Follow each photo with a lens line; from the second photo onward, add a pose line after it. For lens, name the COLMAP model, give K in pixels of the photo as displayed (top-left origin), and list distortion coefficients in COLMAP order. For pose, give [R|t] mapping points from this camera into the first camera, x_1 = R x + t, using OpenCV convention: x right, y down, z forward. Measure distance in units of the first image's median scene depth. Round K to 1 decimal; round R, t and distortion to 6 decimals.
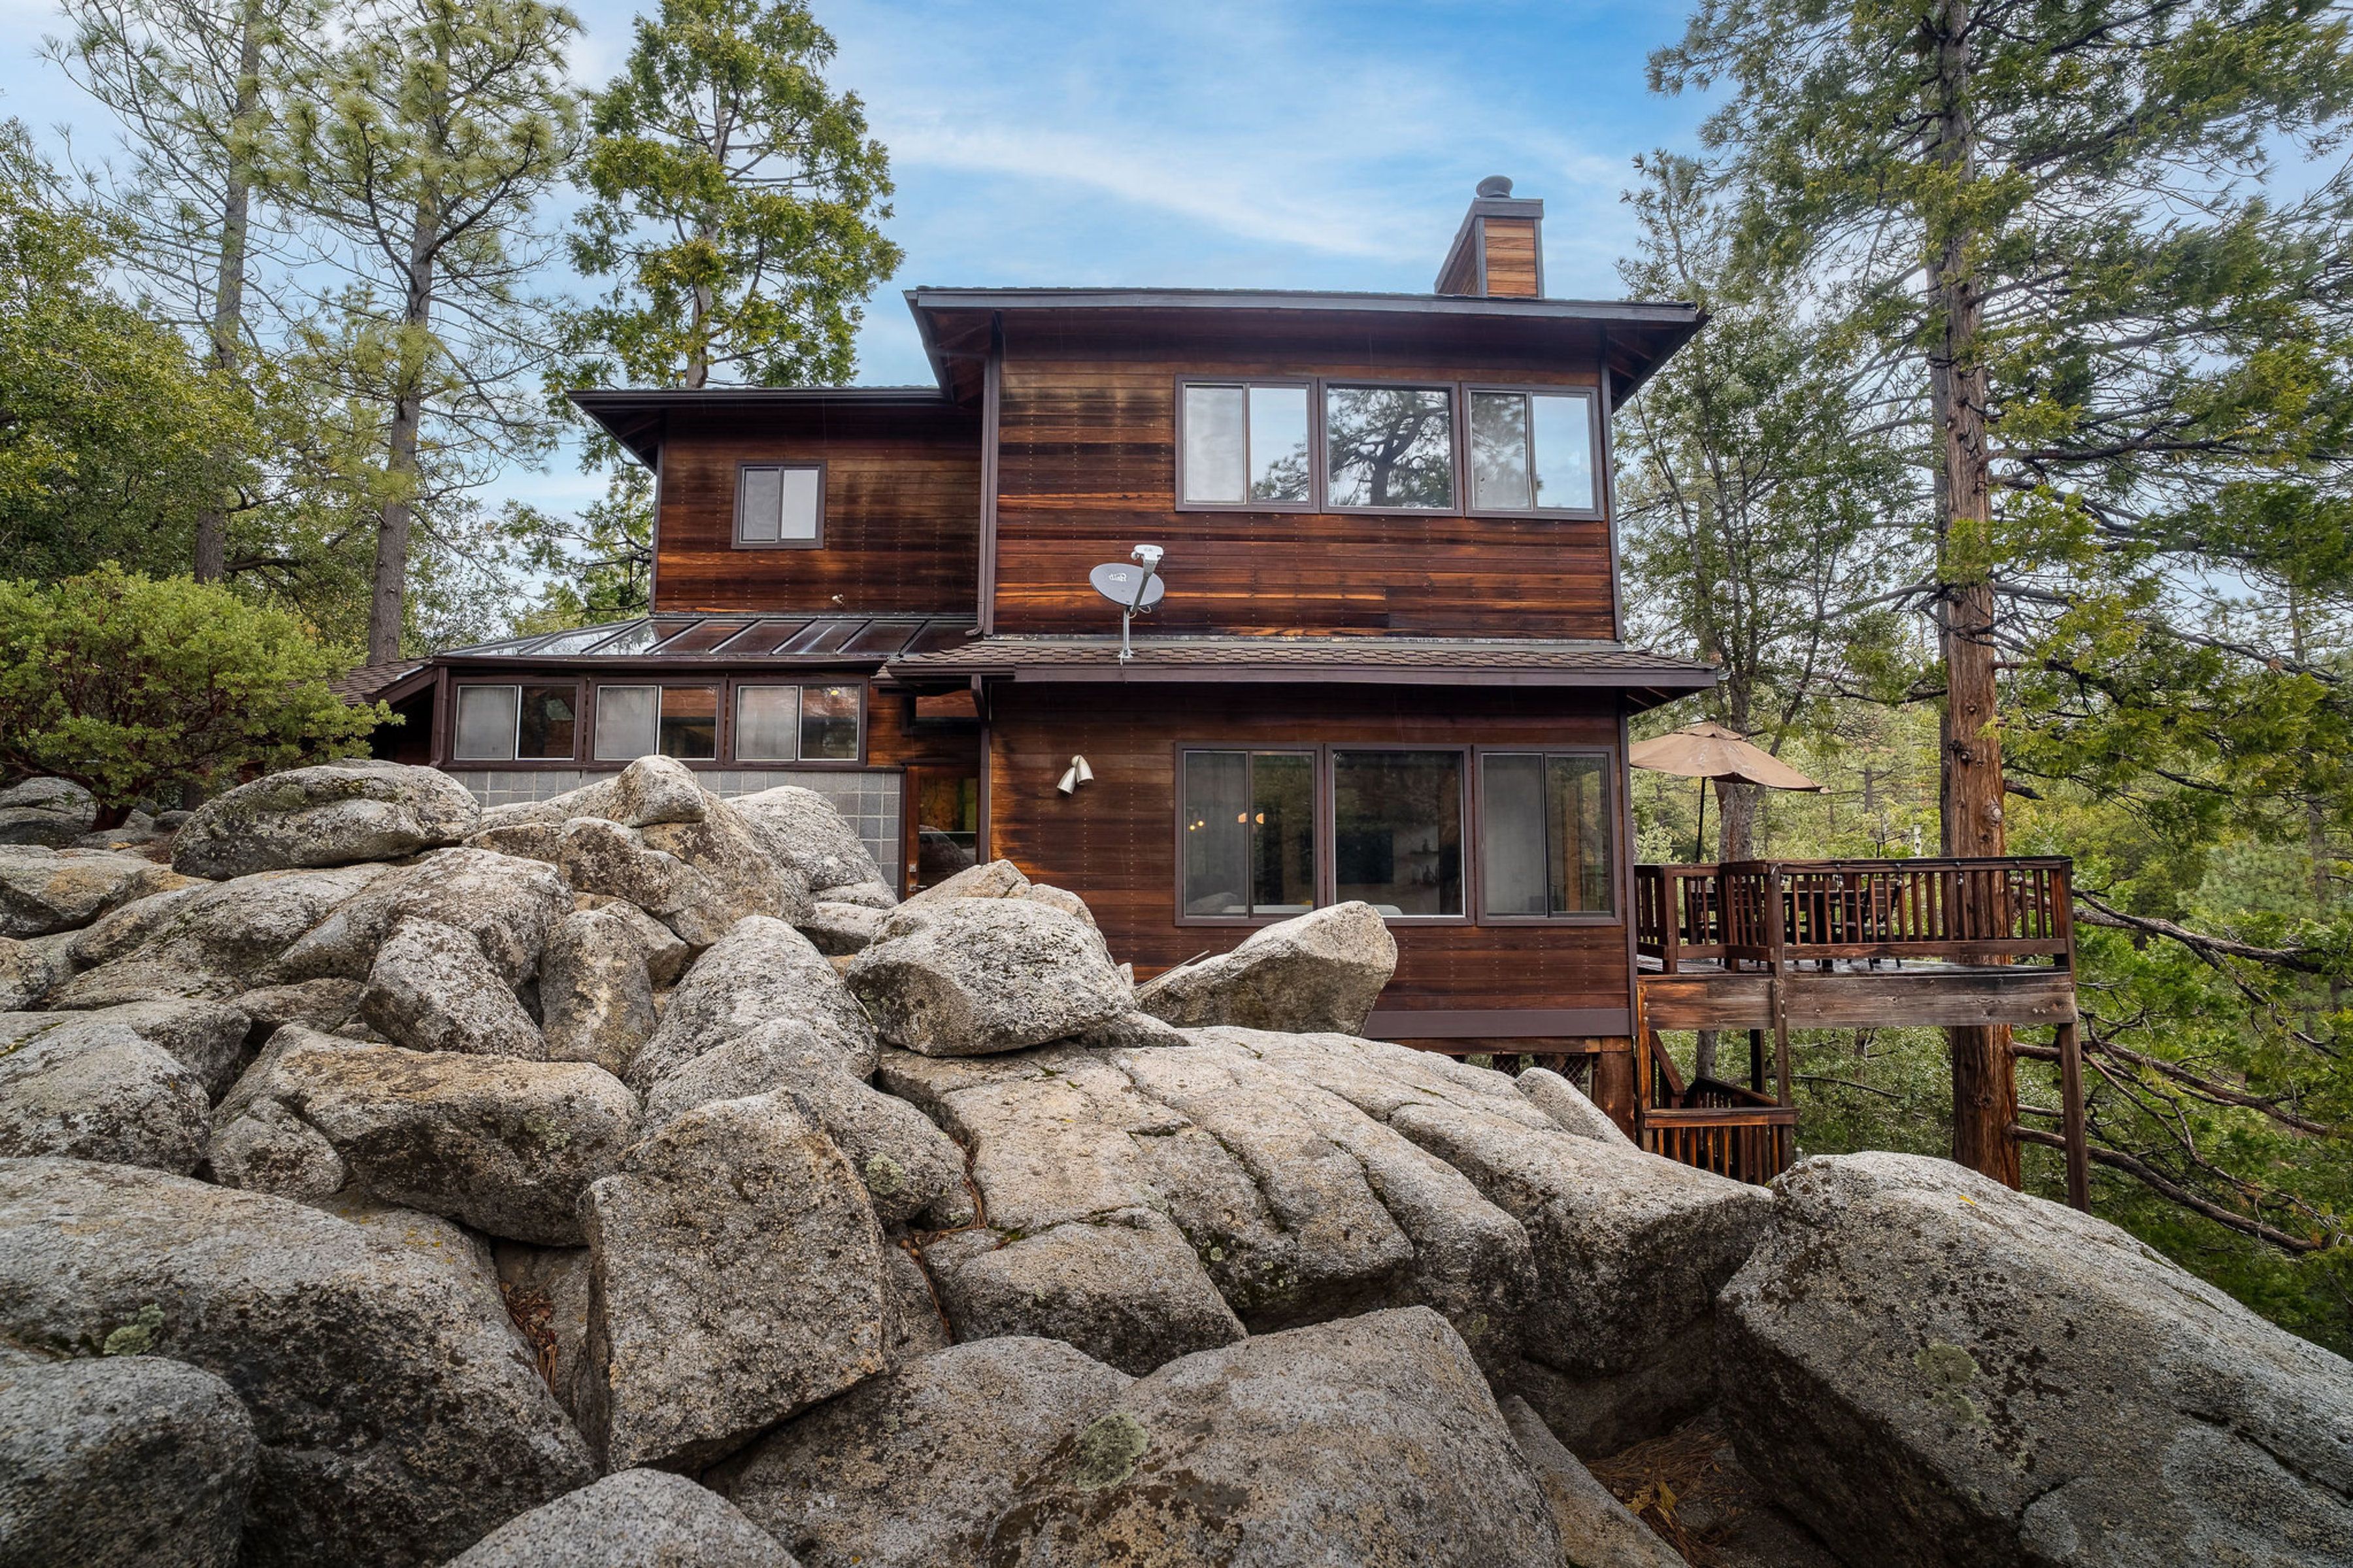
lens RADIAL K [[1095.5, 0, 1172.0], [0, 1095.5, 789.9], [0, 0, 1]] dist [-0.066634, 0.022878]
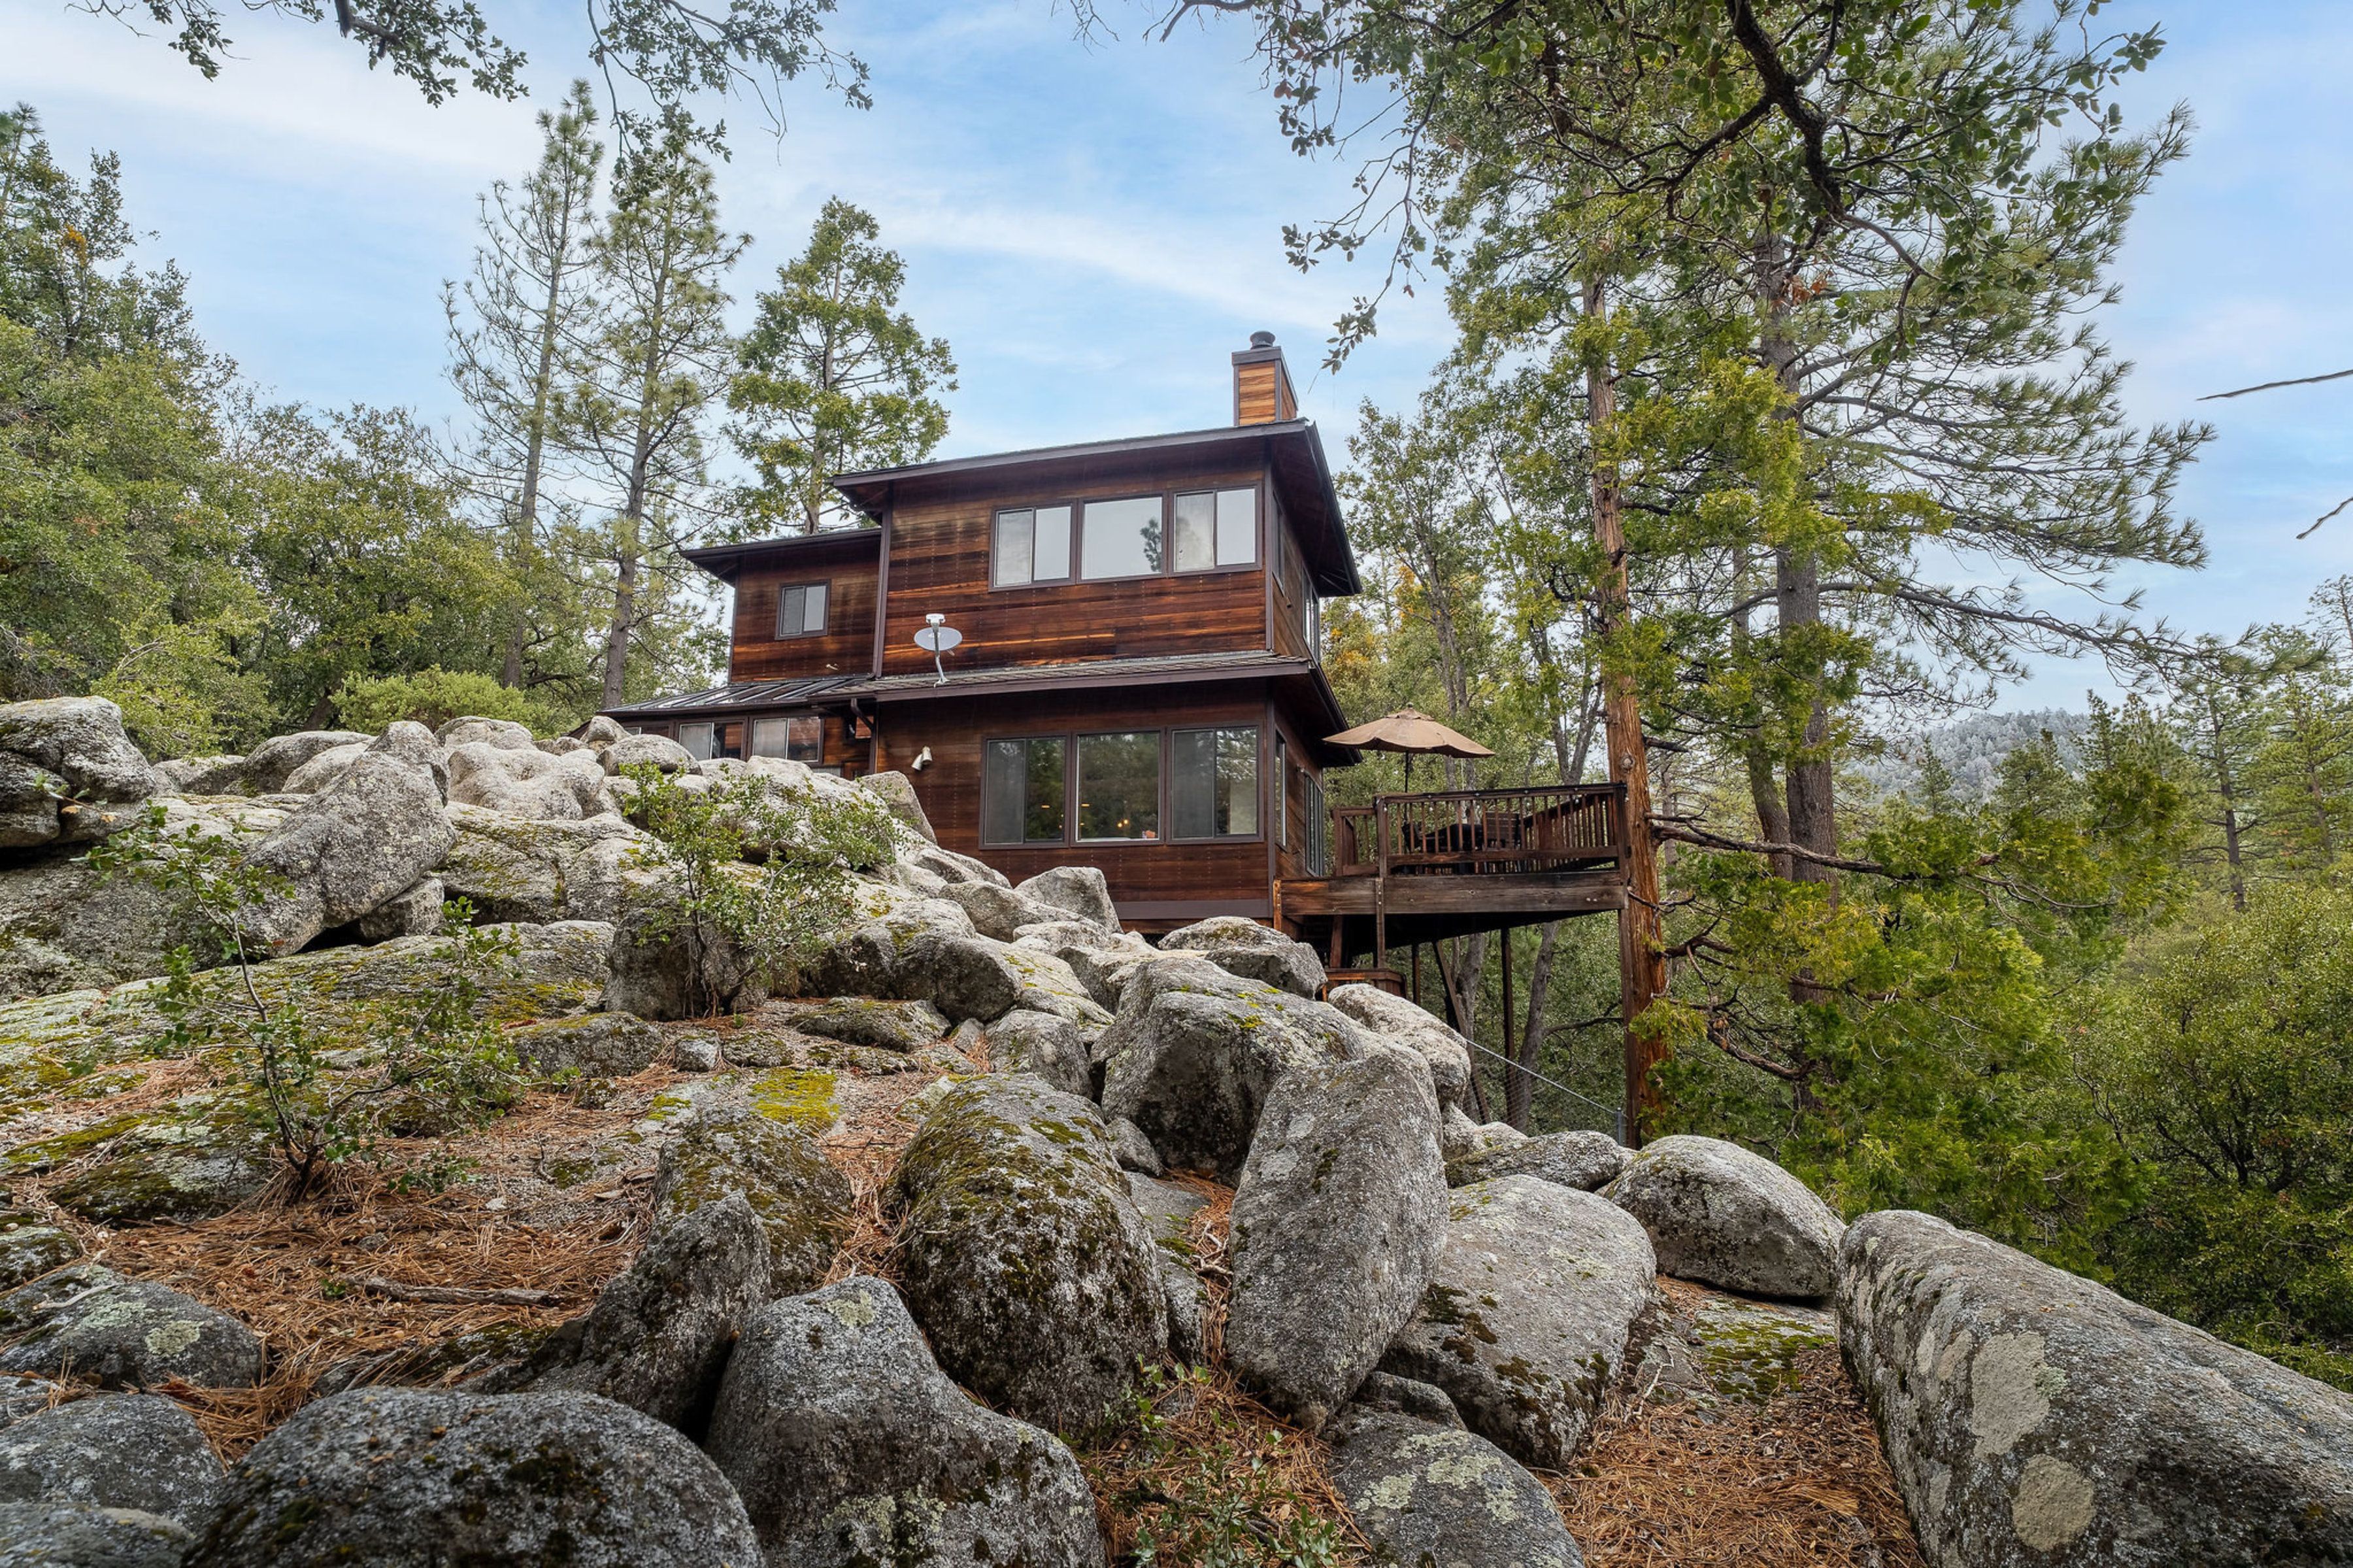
lens RADIAL K [[1226.8, 0, 1167.1], [0, 1226.8, 783.6], [0, 0, 1]] dist [-0.054368, 0.025523]
pose [[0.958449, -0.047245, -0.281325, 0.725666], [0.018323, 0.994349, -0.104565, 0.207725], [0.284675, 0.095066, 0.953899, -0.584903]]
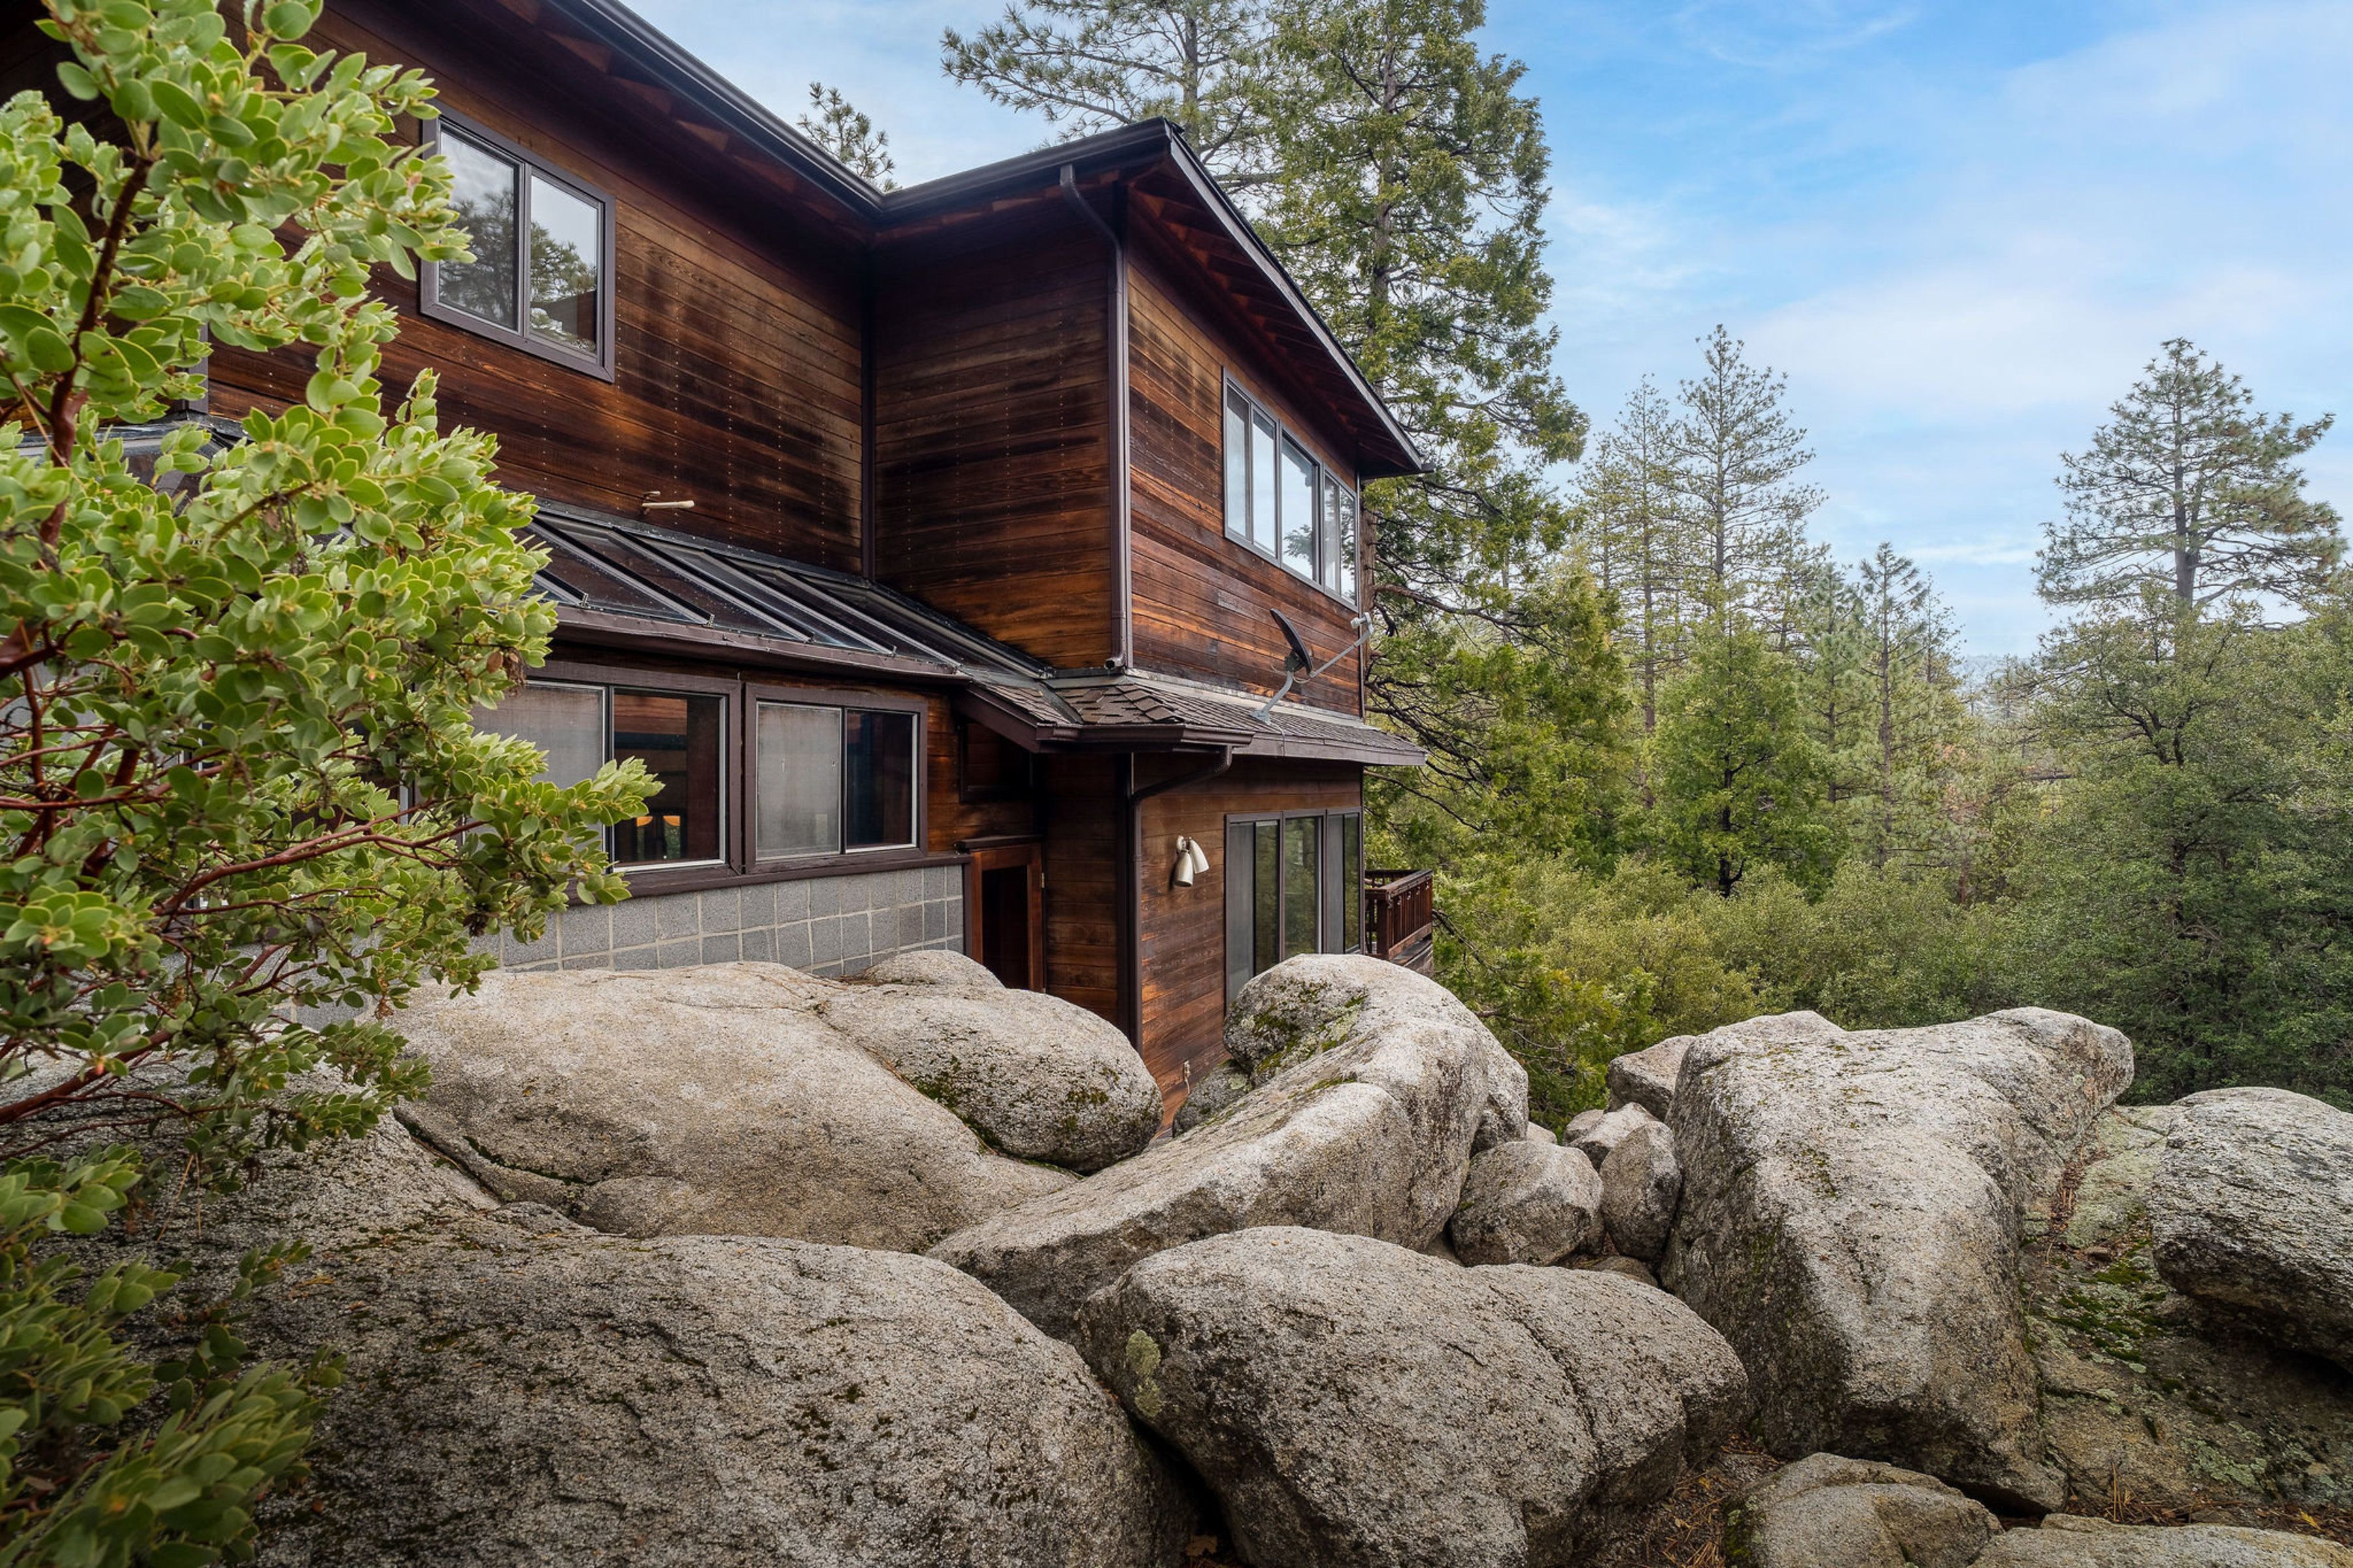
lens RADIAL K [[1095.5, 0, 1172.0], [0, 1095.5, 789.9], [0, 0, 1]] dist [-0.066634, 0.022878]
pose [[0.437623, -0.013480, 0.899057, -0.764077], [-0.083755, 0.994929, 0.055686, -0.102359], [-0.895249, -0.099670, 0.434275, 0.638963]]
